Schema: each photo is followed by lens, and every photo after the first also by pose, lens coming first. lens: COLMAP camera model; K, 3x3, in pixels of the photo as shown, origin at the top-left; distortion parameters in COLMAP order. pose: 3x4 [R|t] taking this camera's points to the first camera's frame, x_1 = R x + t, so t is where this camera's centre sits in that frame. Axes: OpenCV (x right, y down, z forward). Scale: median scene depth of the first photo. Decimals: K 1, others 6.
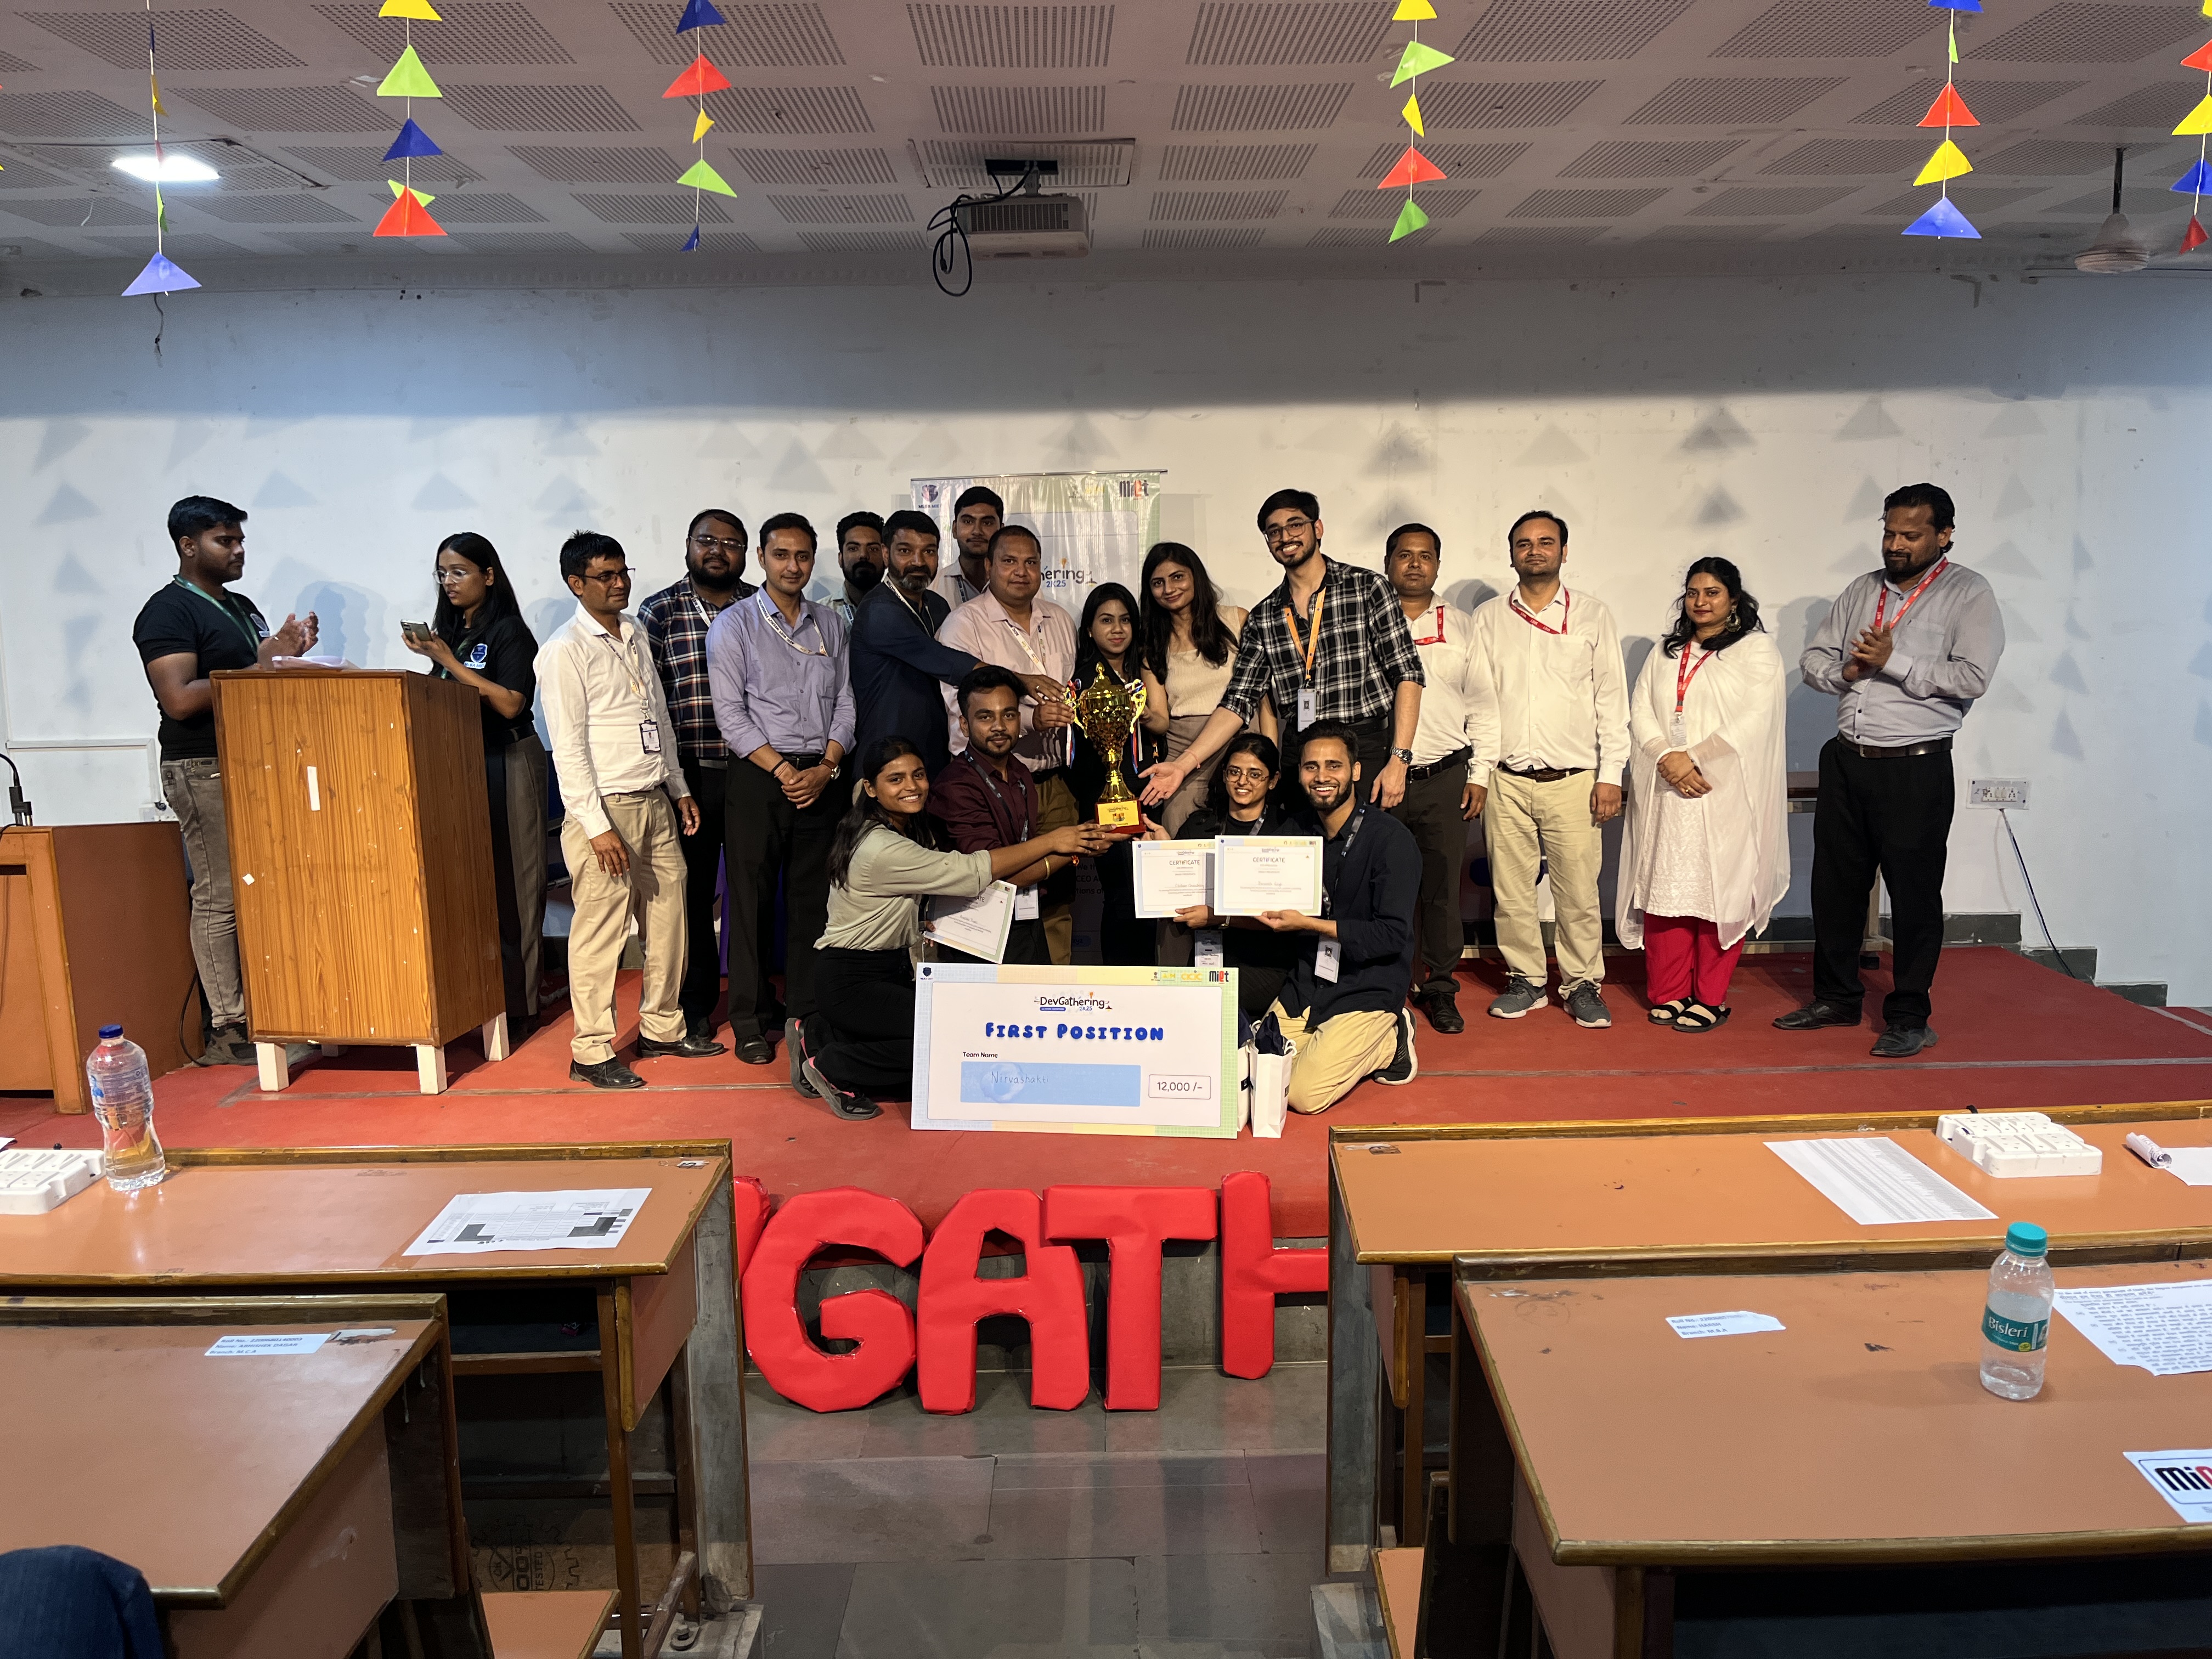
lens RADIAL K [[1756.0, 0, 1102.4], [0, 1756.0, 858.9], [0, 0, 1]] dist [0.046271, -0.064789]
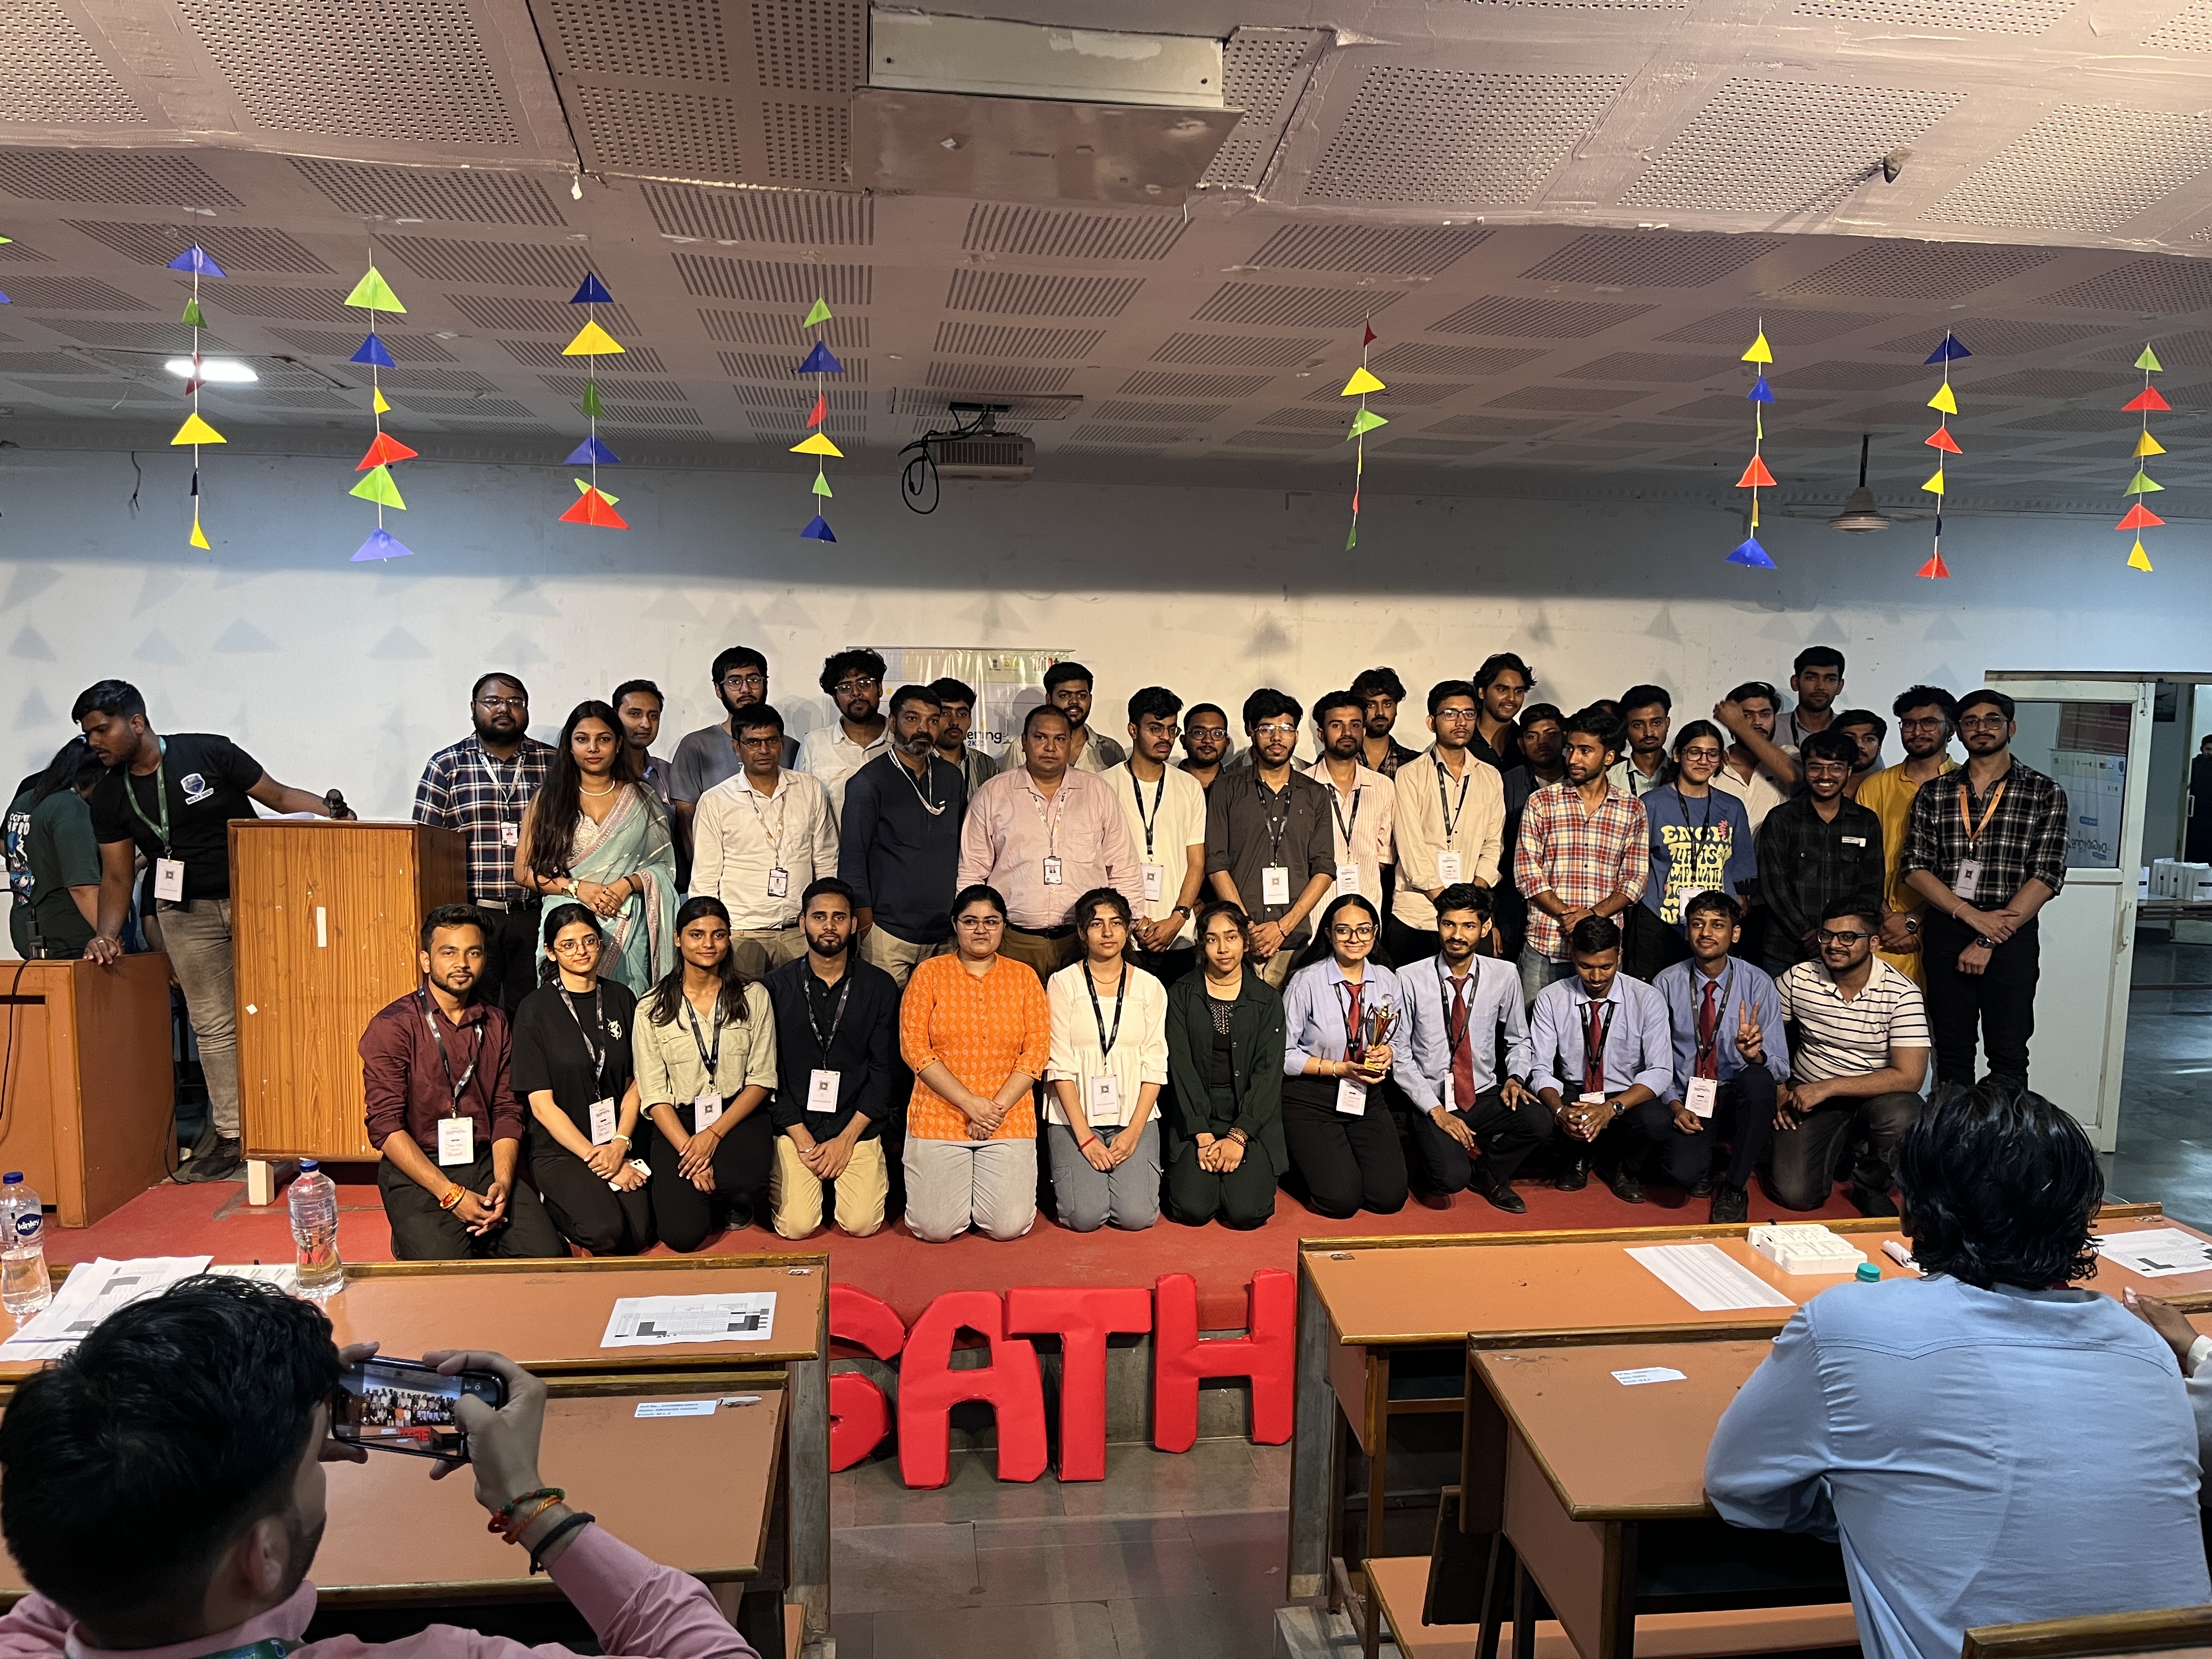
lens RADIAL K [[1756.0, 0, 1102.4], [0, 1756.0, 858.9], [0, 0, 1]] dist [0.046271, -0.064789]
pose [[0.992632, 0.019989, 0.119508, -0.117840], [-0.013489, 0.998398, -0.054957, -0.034998], [-0.120415, 0.052940, 0.991311, -0.182790]]
